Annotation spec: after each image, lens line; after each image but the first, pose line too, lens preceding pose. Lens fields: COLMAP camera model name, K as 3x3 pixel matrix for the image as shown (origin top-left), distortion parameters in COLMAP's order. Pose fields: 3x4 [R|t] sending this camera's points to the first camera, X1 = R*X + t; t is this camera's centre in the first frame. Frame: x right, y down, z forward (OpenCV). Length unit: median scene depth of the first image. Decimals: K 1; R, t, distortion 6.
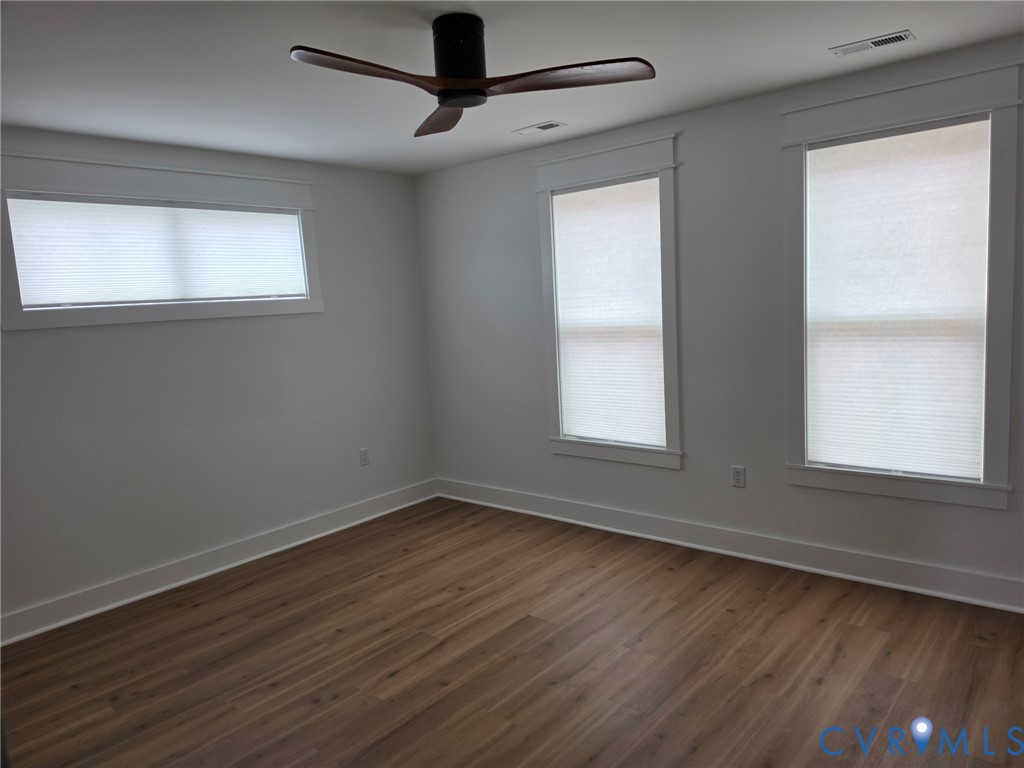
lens RADIAL K [[703.2, 0, 506.4], [0, 703.2, 376.1], [0, 0, 1]] dist [0.063833, -0.078523]
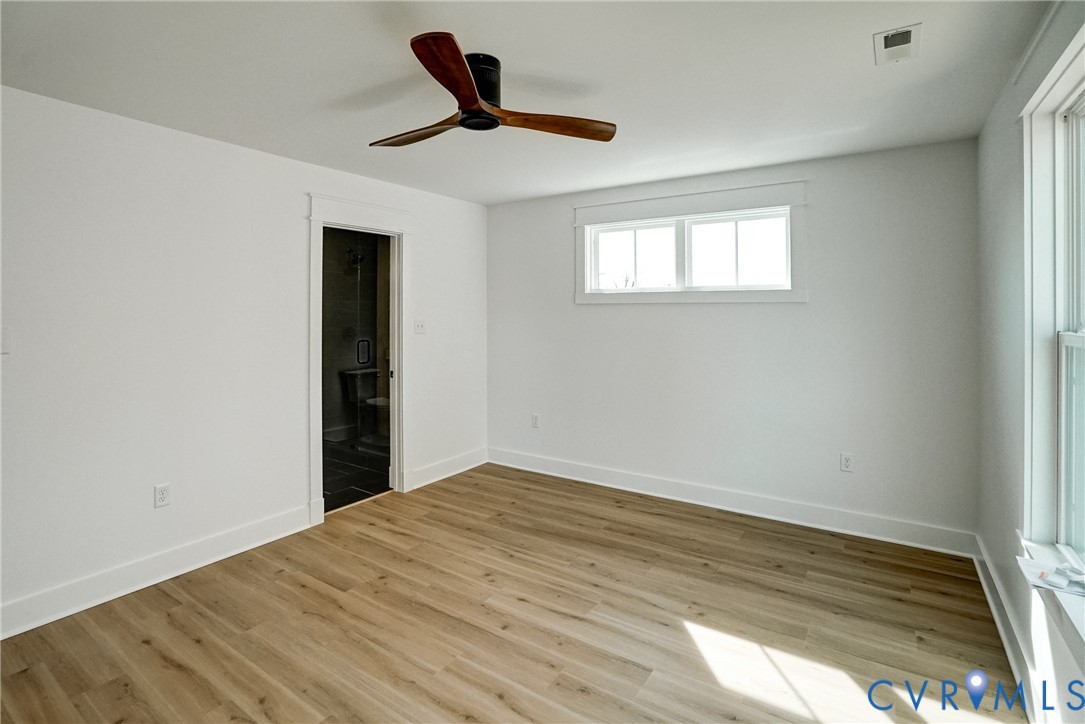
lens RADIAL K [[524.0, 0, 540.6], [0, 524.0, 310.6], [0, 0, 1]] dist [-0.048222, 0.015495]
pose [[0.122970, 0.058625, -0.990677, 0.628601], [-0.117745, 0.992064, 0.044092, -0.102567], [0.985401, 0.111226, 0.128897, 0.787126]]
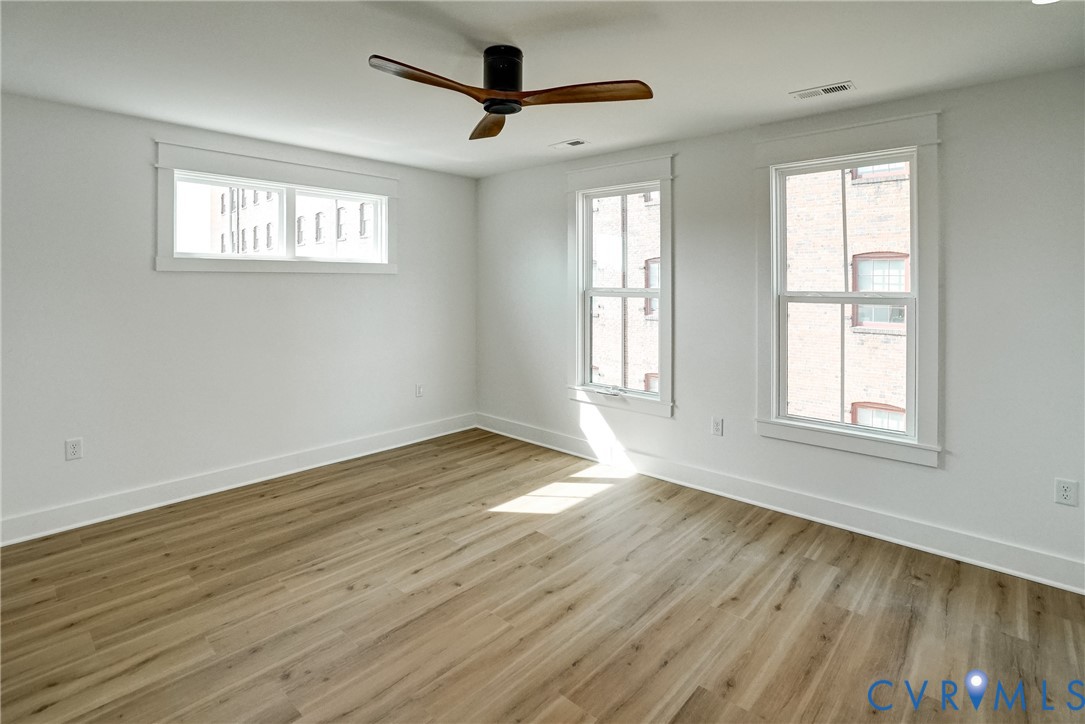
lens RADIAL K [[524.0, 0, 524.1], [0, 524.0, 274.6], [0, 0, 1]] dist [-0.048222, 0.015495]
pose [[0.996862, 0.059999, -0.051631, 0.032245], [-0.066074, 0.989908, -0.125364, 0.019667], [0.043589, 0.128382, 0.990766, 0.075232]]
